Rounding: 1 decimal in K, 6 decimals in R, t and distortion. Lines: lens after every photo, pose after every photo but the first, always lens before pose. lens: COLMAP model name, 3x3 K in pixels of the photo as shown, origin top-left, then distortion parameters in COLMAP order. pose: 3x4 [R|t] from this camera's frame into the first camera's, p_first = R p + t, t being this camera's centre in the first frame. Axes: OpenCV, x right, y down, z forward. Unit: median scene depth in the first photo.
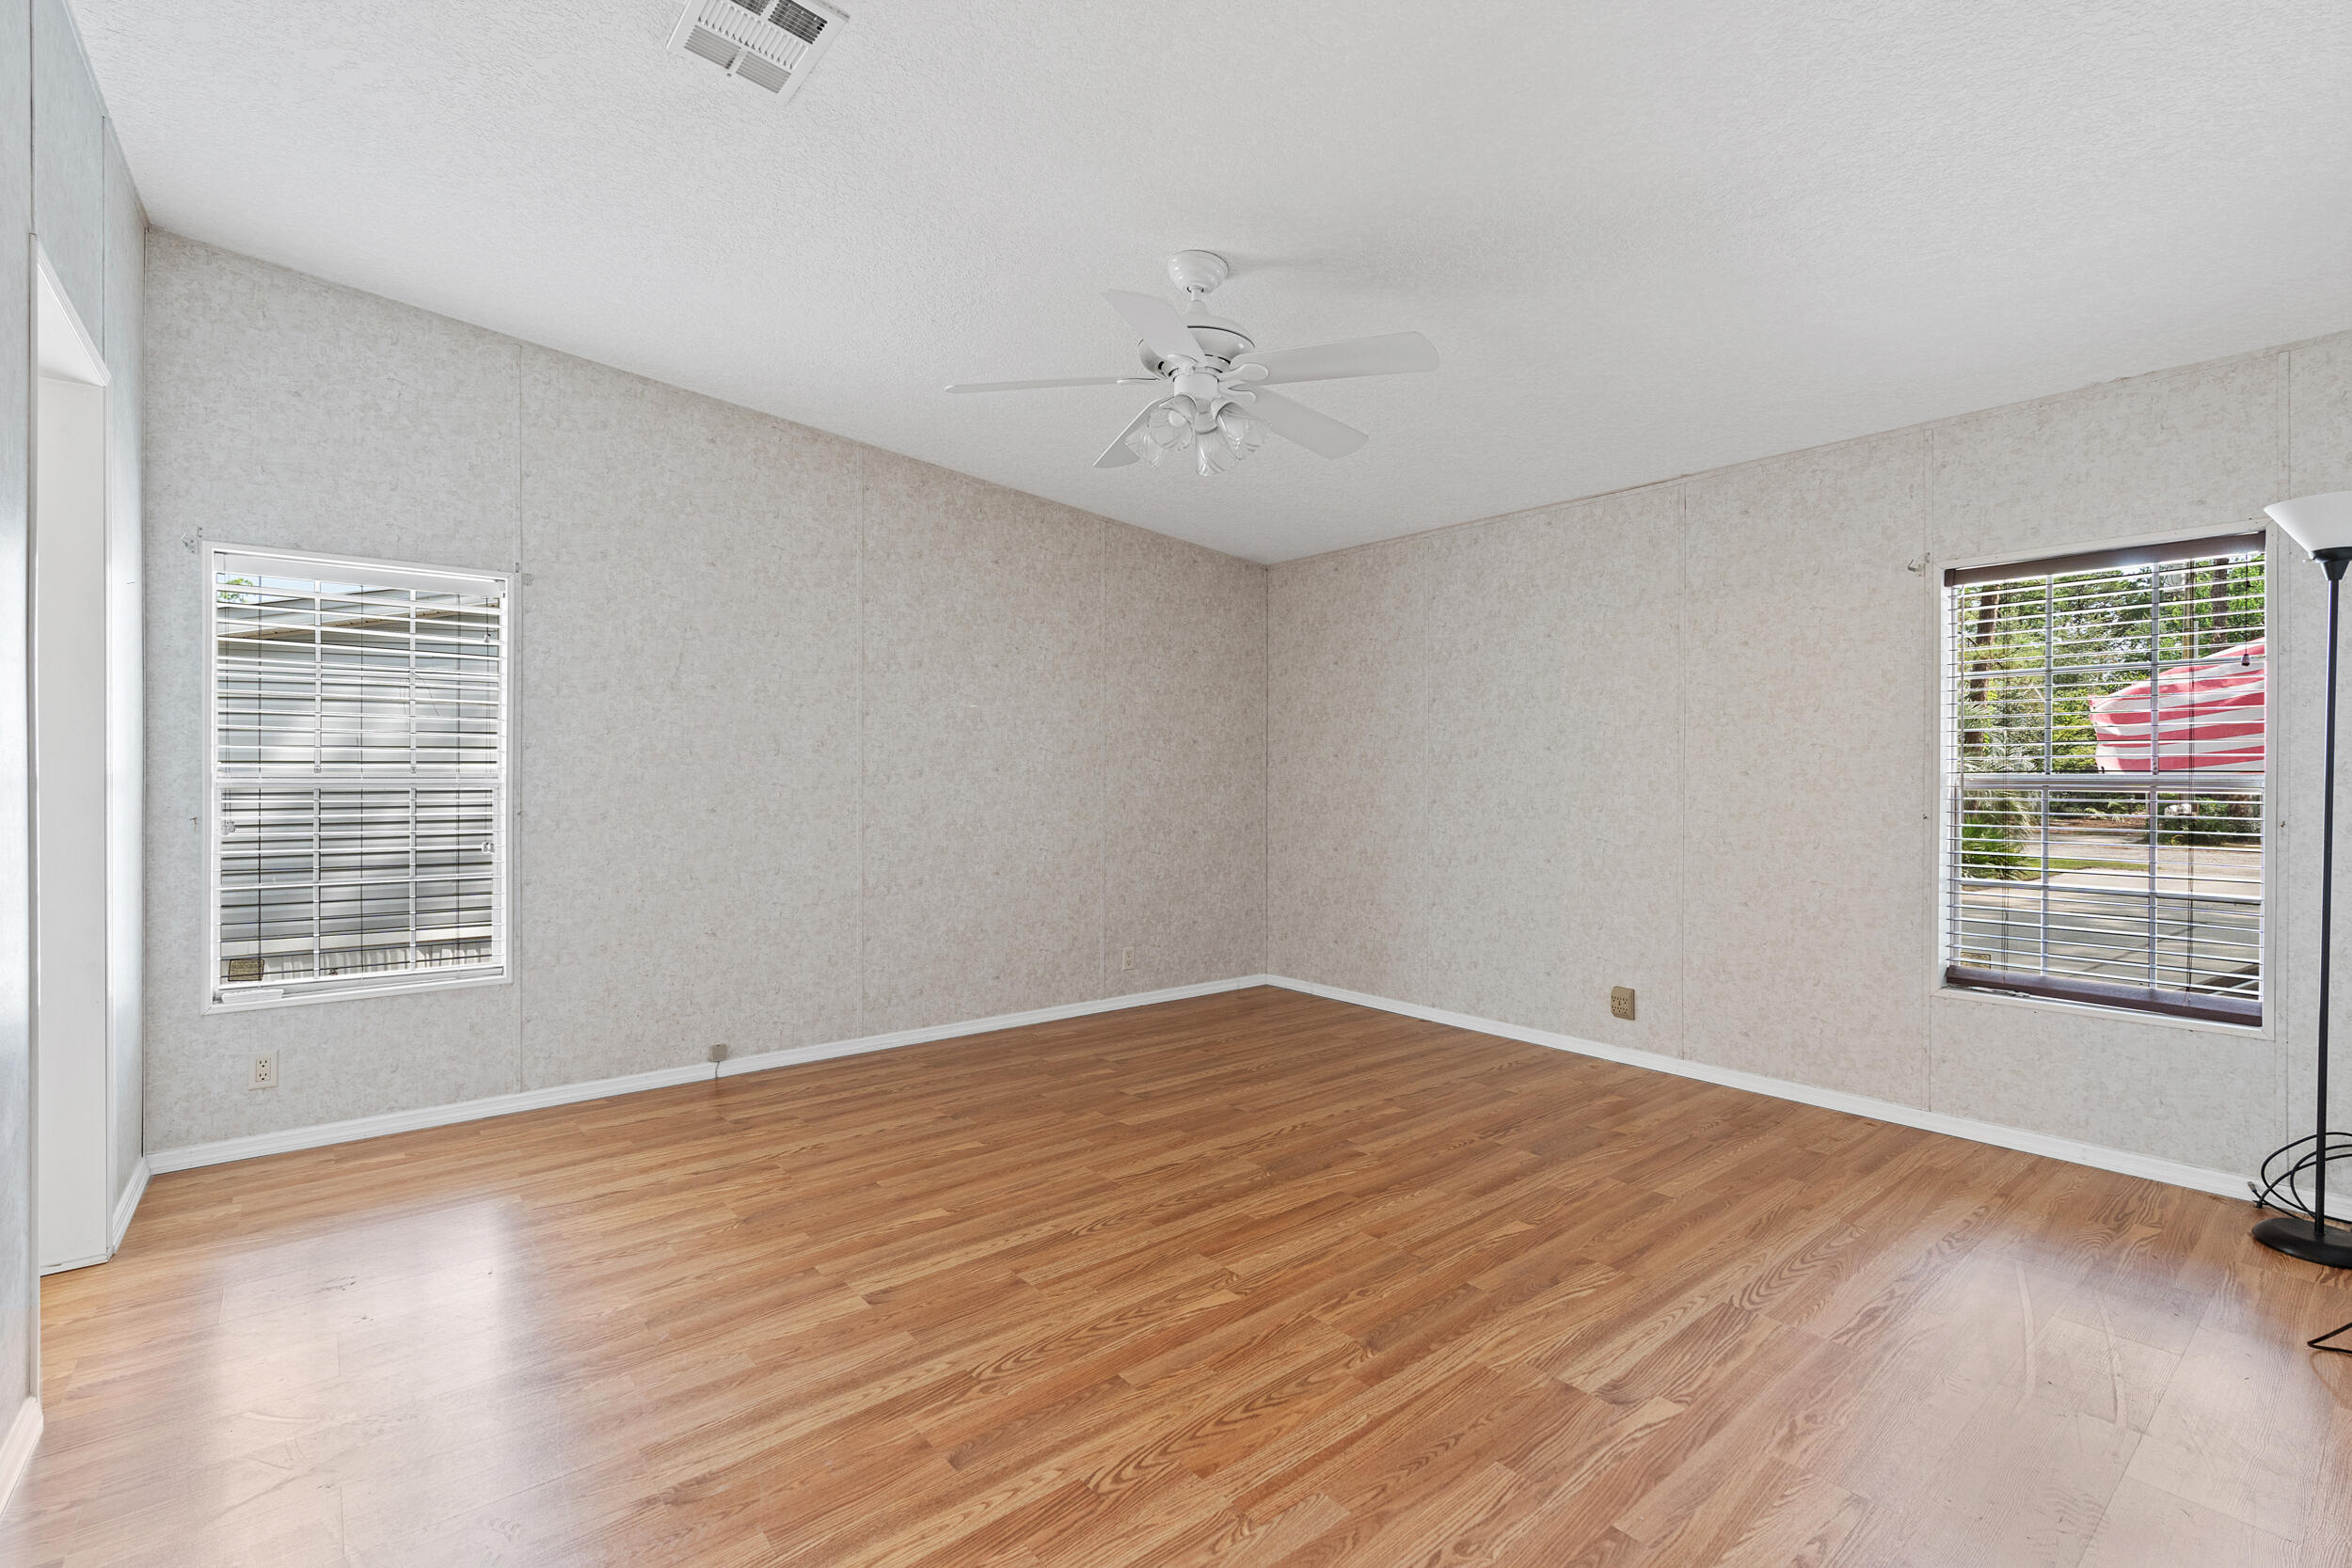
lens RADIAL K [[1080.7, 0, 1177.4], [0, 1080.7, 778.6], [0, 0, 1]] dist [-0.009820, 0.004100]
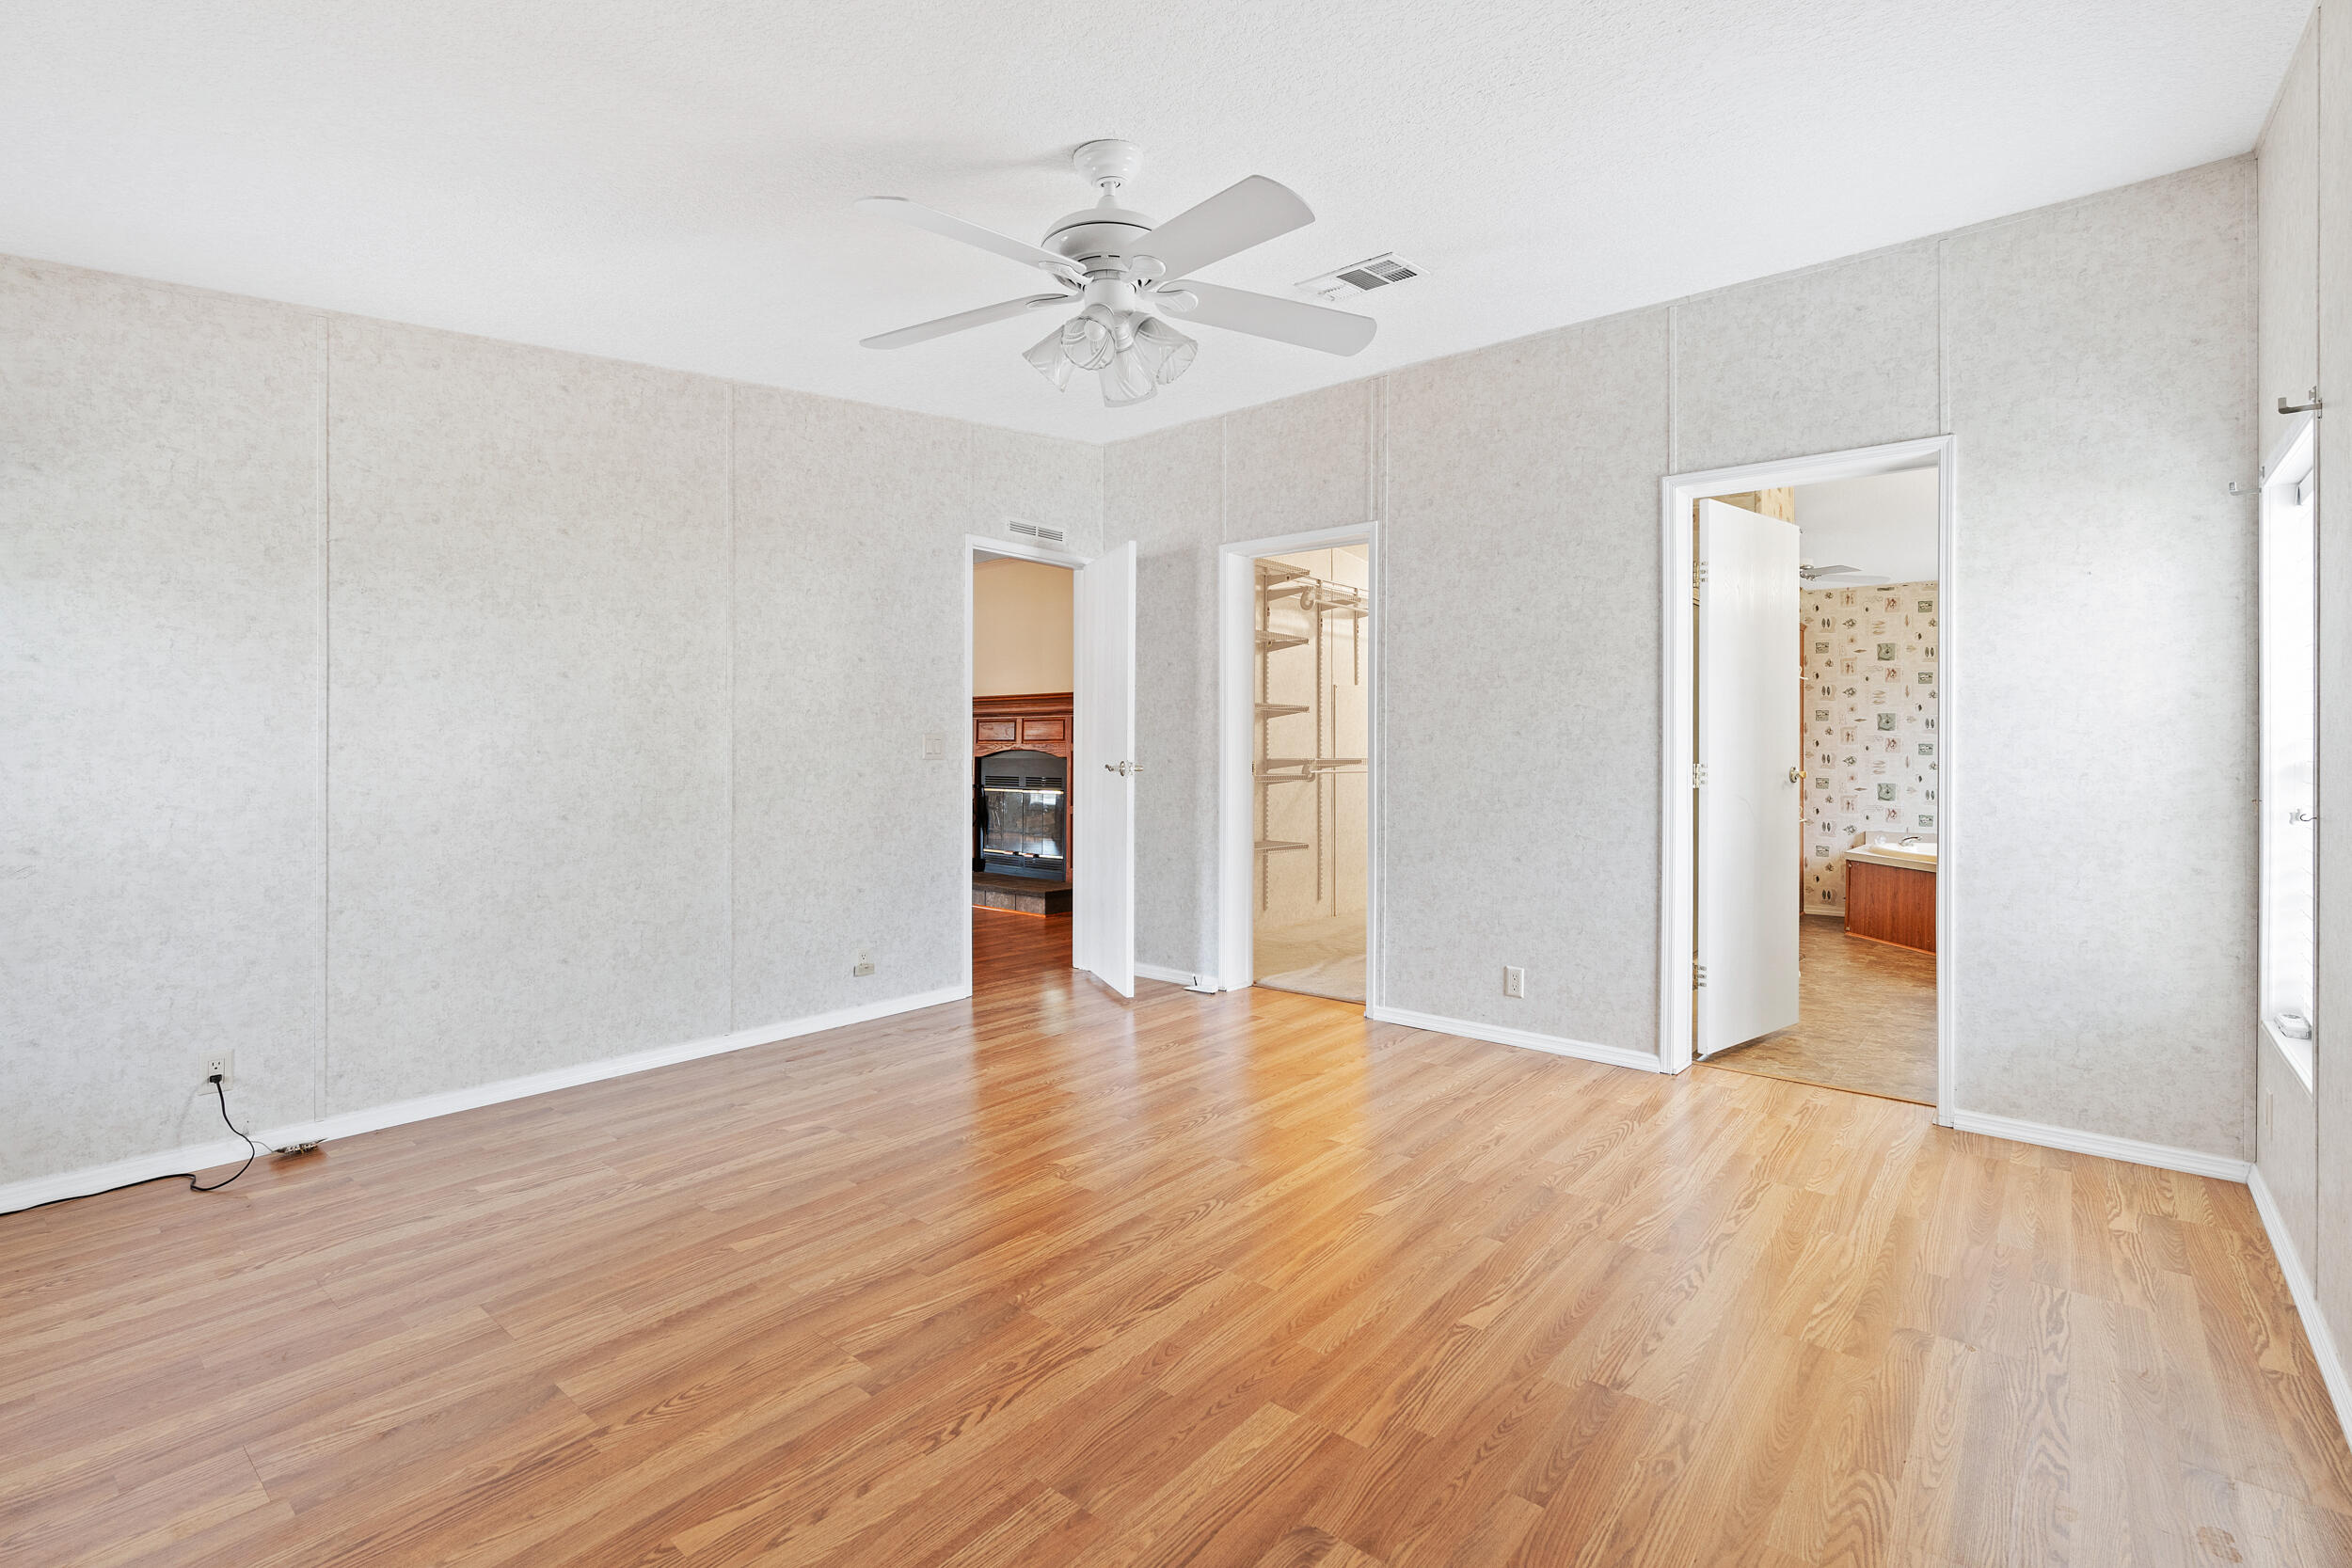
lens RADIAL K [[1080.7, 0, 1182.6], [0, 1080.7, 745.6], [0, 0, 1]] dist [-0.009820, 0.004100]
pose [[-0.981973, -0.001722, -0.189011, 0.120785], [-0.002295, 0.999993, 0.002809, -0.006366], [0.189005, 0.003192, -0.981971, 1.836396]]
